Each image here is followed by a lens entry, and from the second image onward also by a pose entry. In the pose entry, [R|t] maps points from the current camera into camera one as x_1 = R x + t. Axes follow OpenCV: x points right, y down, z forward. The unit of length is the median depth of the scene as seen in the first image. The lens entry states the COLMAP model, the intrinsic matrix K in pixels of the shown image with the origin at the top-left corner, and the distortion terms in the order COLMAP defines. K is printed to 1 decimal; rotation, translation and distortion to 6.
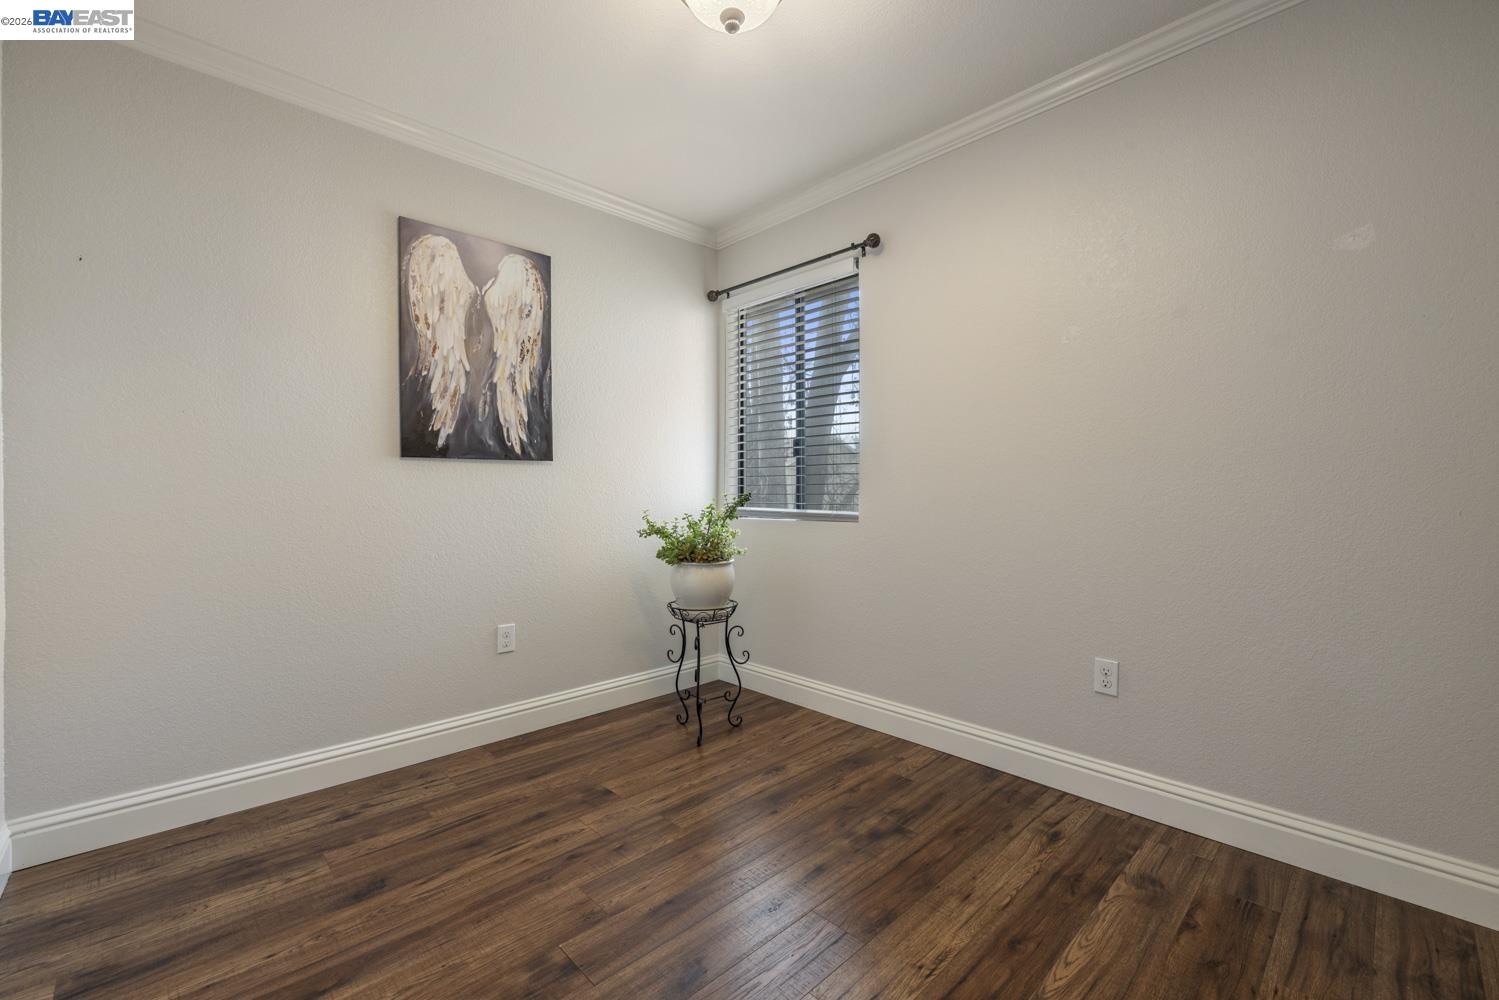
lens RADIAL K [[632.2, 0, 748.1], [0, 632.2, 490.0], [0, 0, 1]] dist [-0.000430, 0.000127]
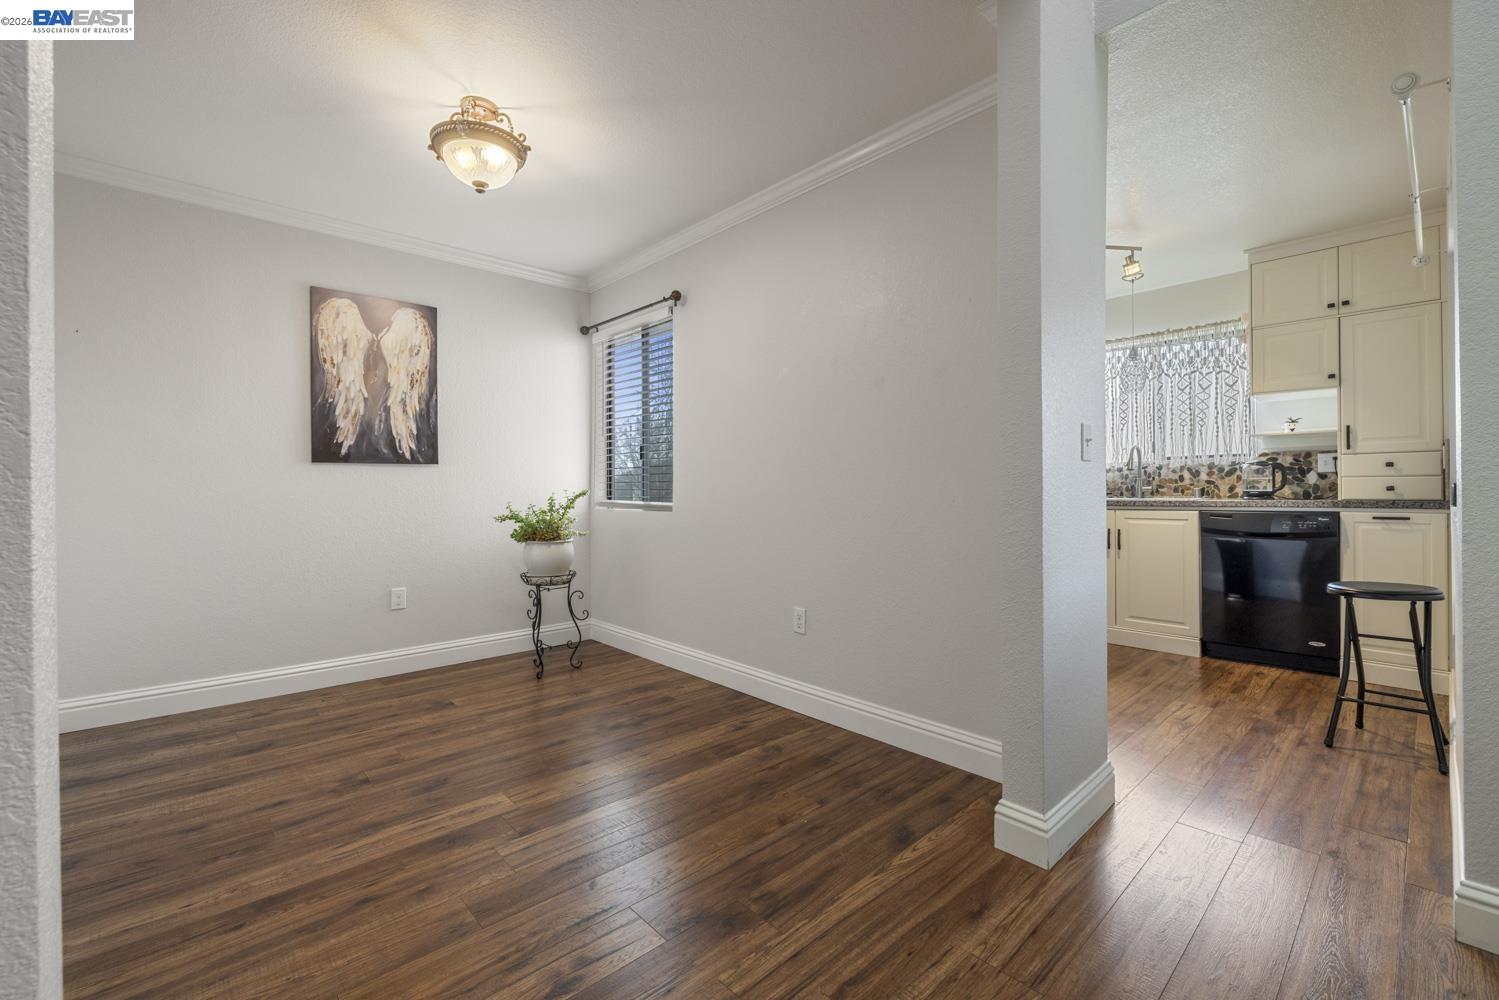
lens RADIAL K [[634.9, 0, 746.6], [0, 634.9, 483.7], [0, 0, 1]] dist [0.000982, 0.000110]
pose [[0.999740, -0.000994, -0.022772, 0.389273], [0.000915, 0.999994, -0.003462, -0.000577], [0.022775, 0.003440, 0.999735, -0.323343]]
